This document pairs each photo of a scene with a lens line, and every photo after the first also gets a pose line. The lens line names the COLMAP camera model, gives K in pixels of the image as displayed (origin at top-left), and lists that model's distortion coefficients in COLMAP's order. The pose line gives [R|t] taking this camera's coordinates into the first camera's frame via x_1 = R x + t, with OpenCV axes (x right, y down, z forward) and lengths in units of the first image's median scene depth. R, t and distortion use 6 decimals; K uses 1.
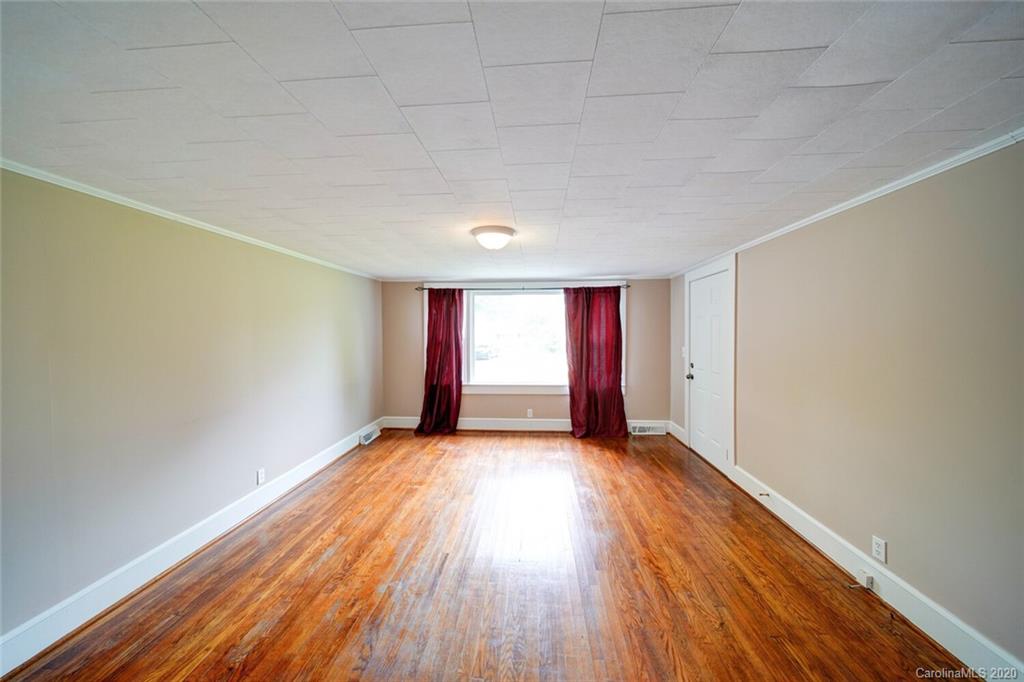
lens RADIAL K [[360.9, 0, 511.5], [0, 360.9, 338.3], [0, 0, 1]] dist [-0.001617, -0.000344]
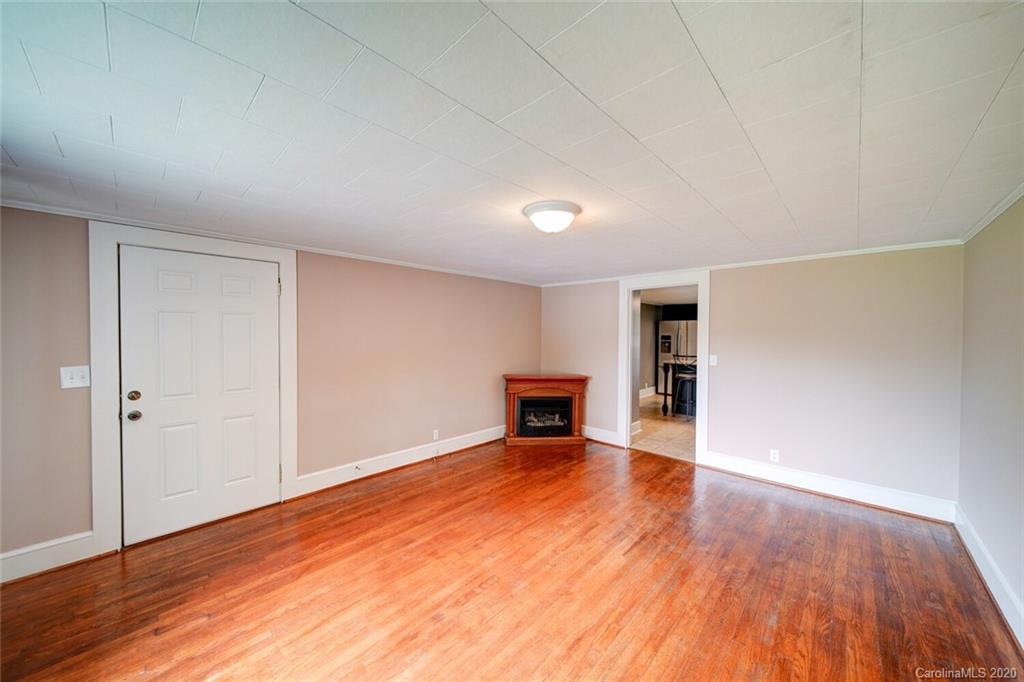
lens RADIAL K [[360.9, 0, 511.5], [0, 360.9, 338.3], [0, 0, 1]] dist [-0.001617, -0.000344]
pose [[-0.772927, -0.007817, 0.634447, -0.514504], [0.013497, 0.999495, 0.028758, -0.036017], [-0.634351, 0.030791, -0.772432, 1.760402]]
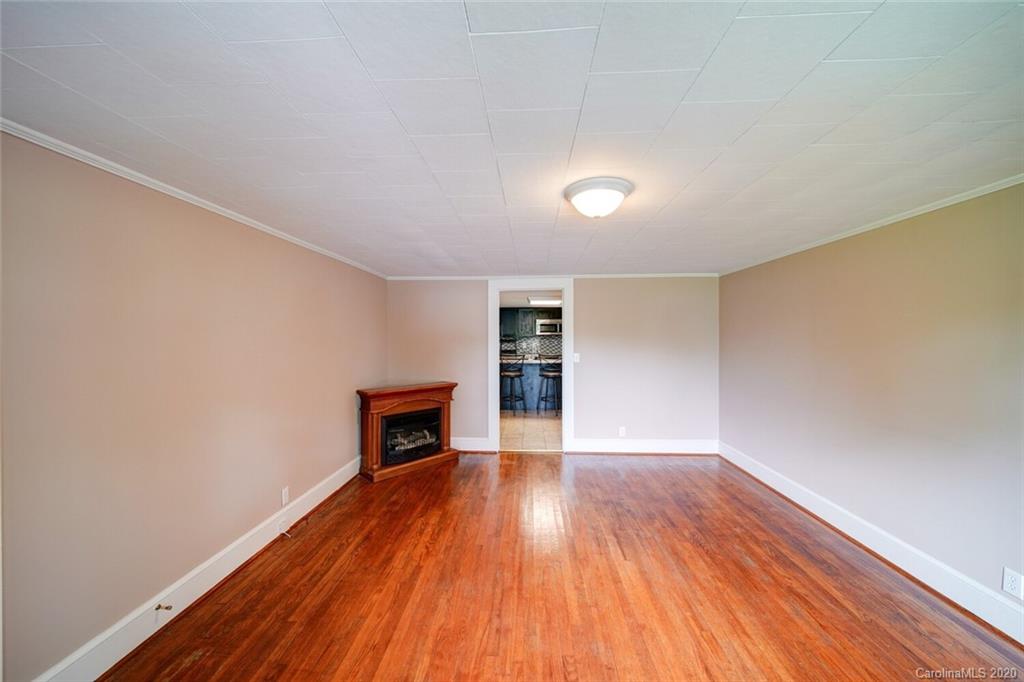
lens RADIAL K [[360.9, 0, 511.5], [0, 360.9, 338.3], [0, 0, 1]] dist [-0.001617, -0.000344]
pose [[-0.999801, 0.008176, -0.018196, 0.133592], [0.007590, 0.999458, 0.032033, -0.039591], [0.018448, 0.031888, -0.999321, 1.766937]]
